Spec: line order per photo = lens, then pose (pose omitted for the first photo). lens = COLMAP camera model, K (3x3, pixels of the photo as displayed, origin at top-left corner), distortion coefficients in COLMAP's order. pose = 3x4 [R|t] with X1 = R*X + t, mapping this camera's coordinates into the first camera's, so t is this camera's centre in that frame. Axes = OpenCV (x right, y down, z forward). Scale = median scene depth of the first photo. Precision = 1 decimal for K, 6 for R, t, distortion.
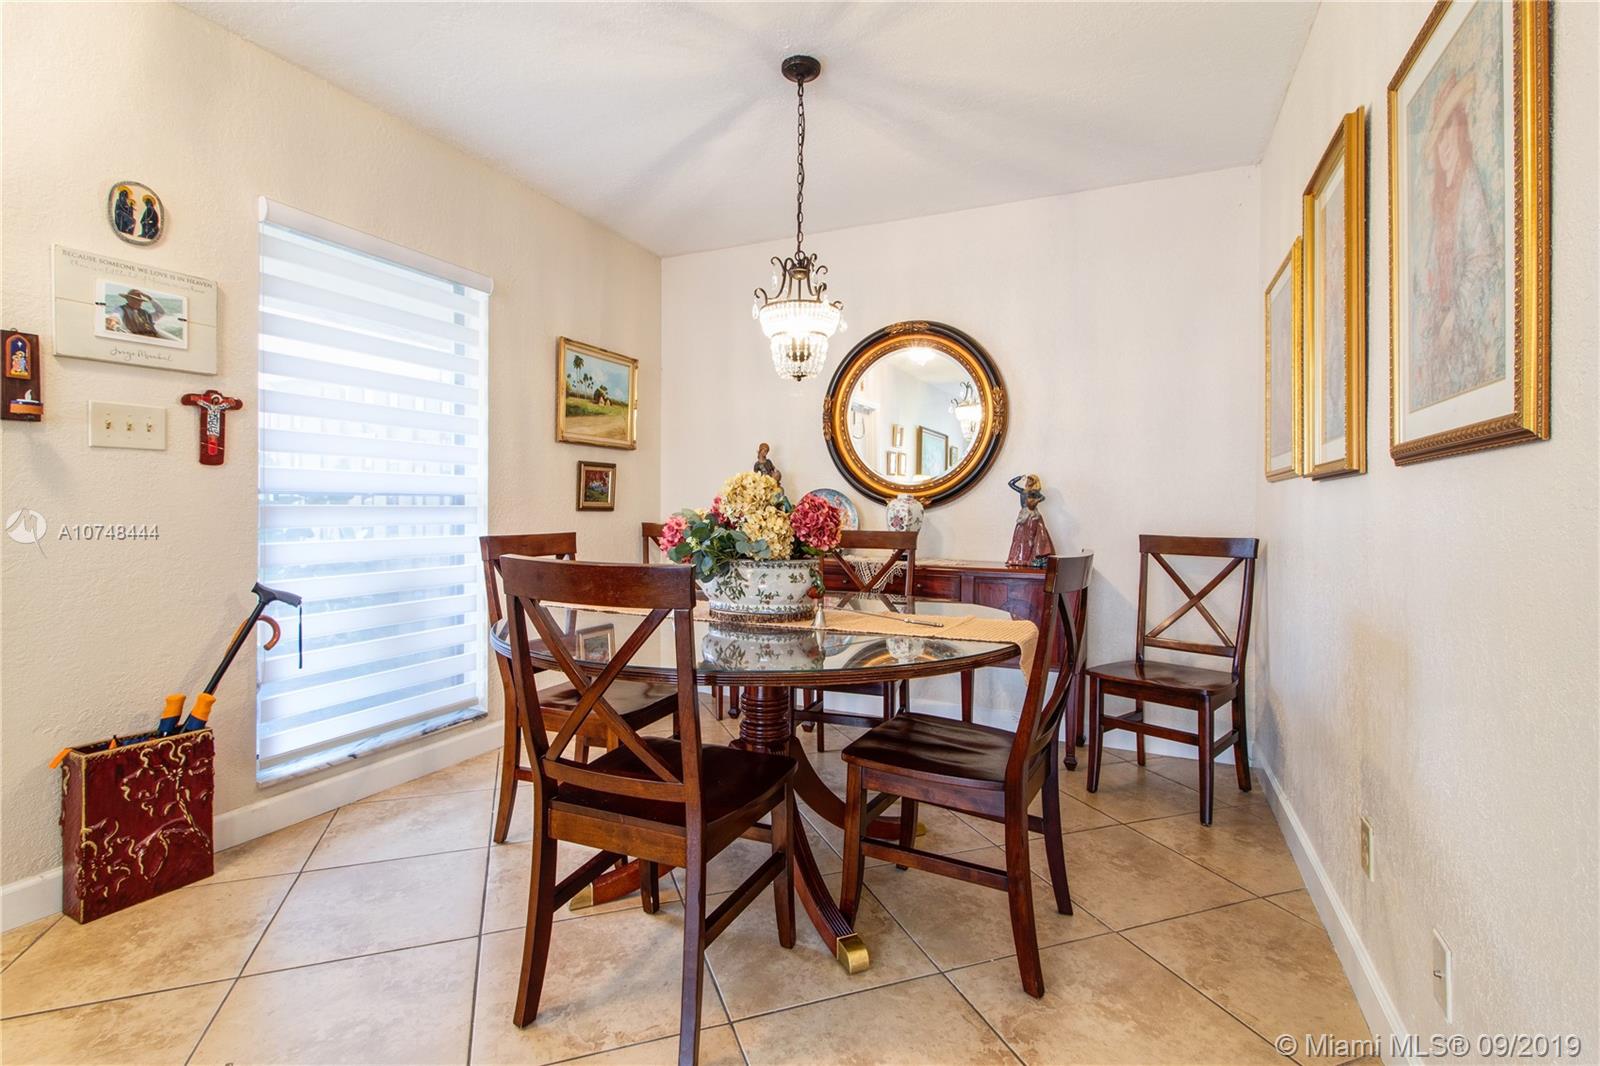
lens RADIAL K [[744.5, 0, 783.7], [0, 744.5, 512.6], [0, 0, 1]] dist [0.004037, -0.000079]
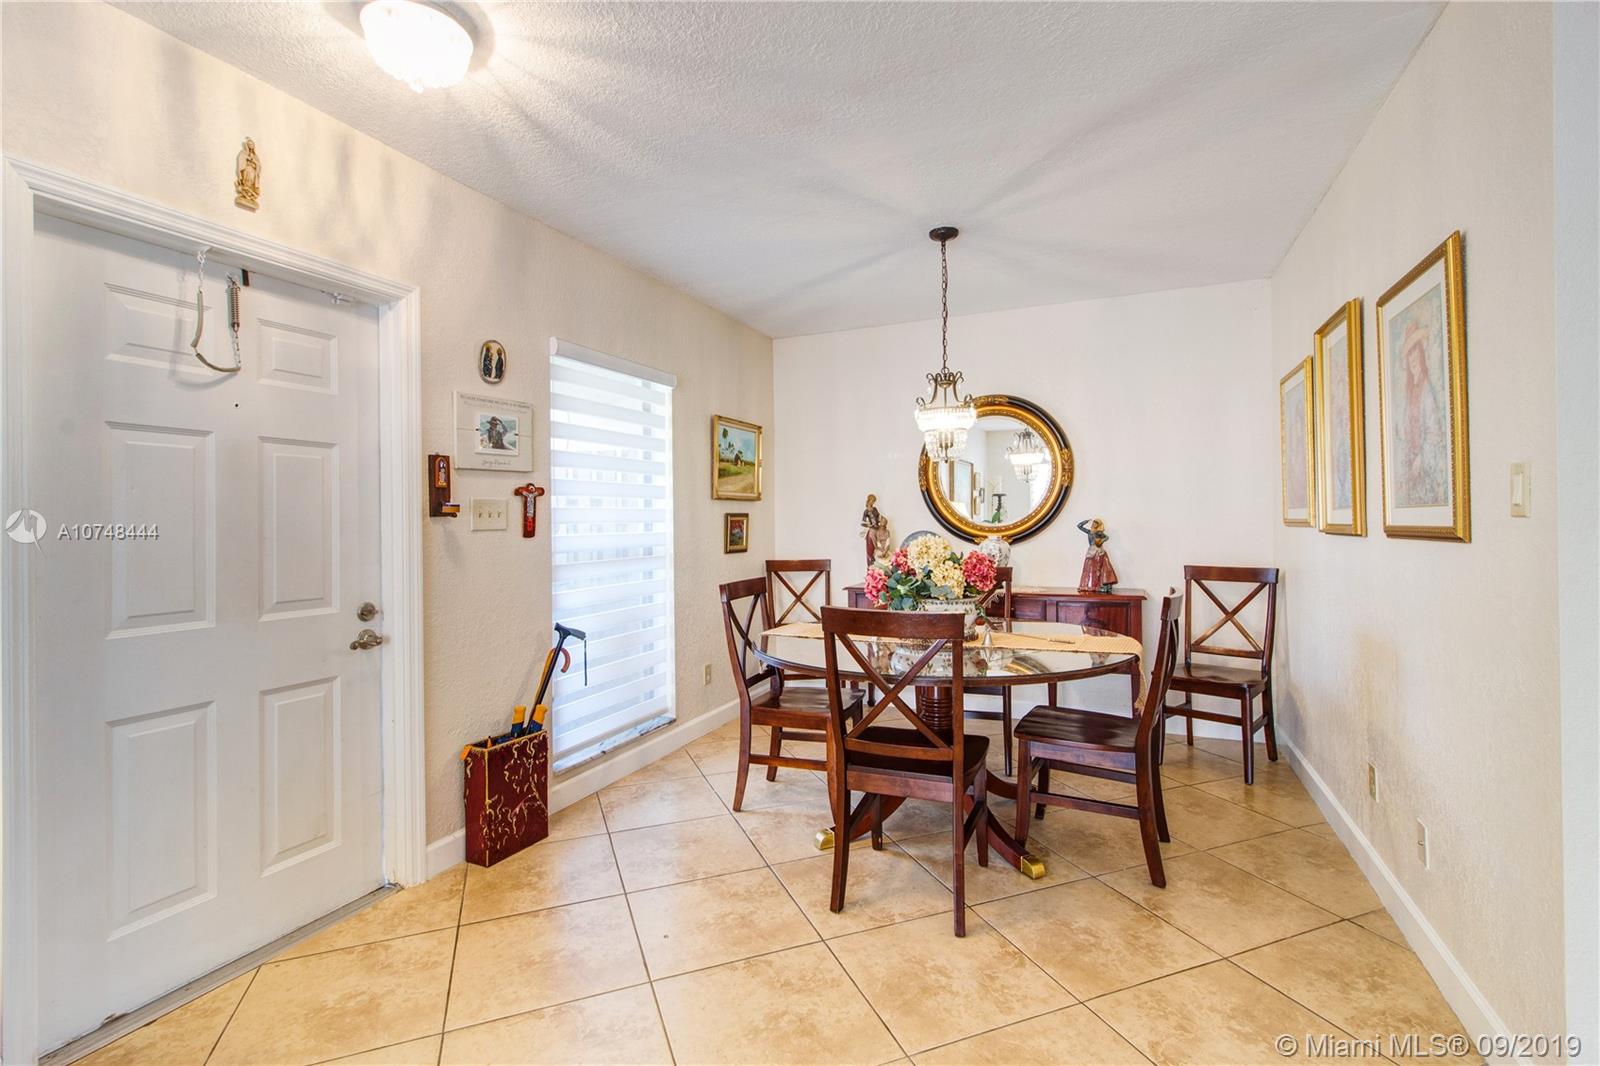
lens RADIAL K [[744.5, 0, 786.2], [0, 744.5, 523.1], [0, 0, 1]] dist [0.004037, -0.000079]
pose [[0.999476, -0.021980, 0.023782, -0.351170], [0.022040, 0.999755, -0.002275, -0.082369], [-0.023726, 0.002798, 0.999715, -0.395956]]
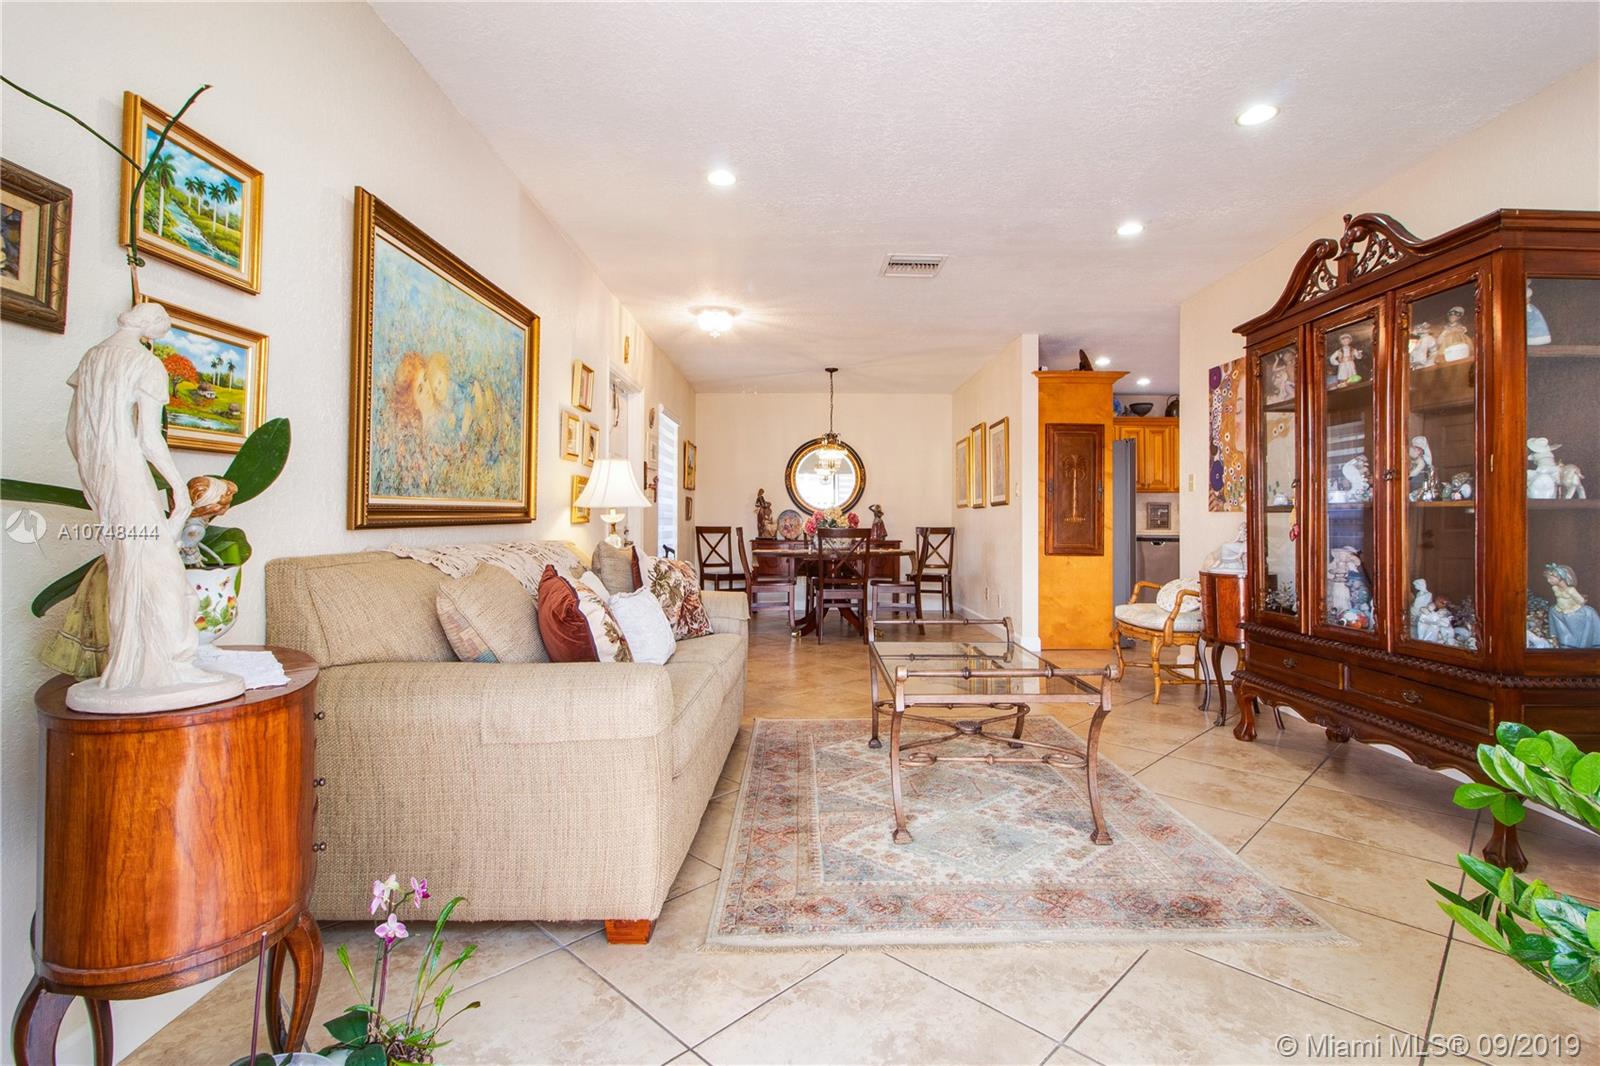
lens RADIAL K [[744.5, 0, 809.7], [0, 744.5, 530.0], [0, 0, 1]] dist [0.004037, -0.000079]
pose [[0.903191, -0.013611, 0.429023, -1.500570], [0.010983, 0.999903, 0.008602, 0.018950], [-0.429099, -0.003058, 0.903252, -1.849950]]
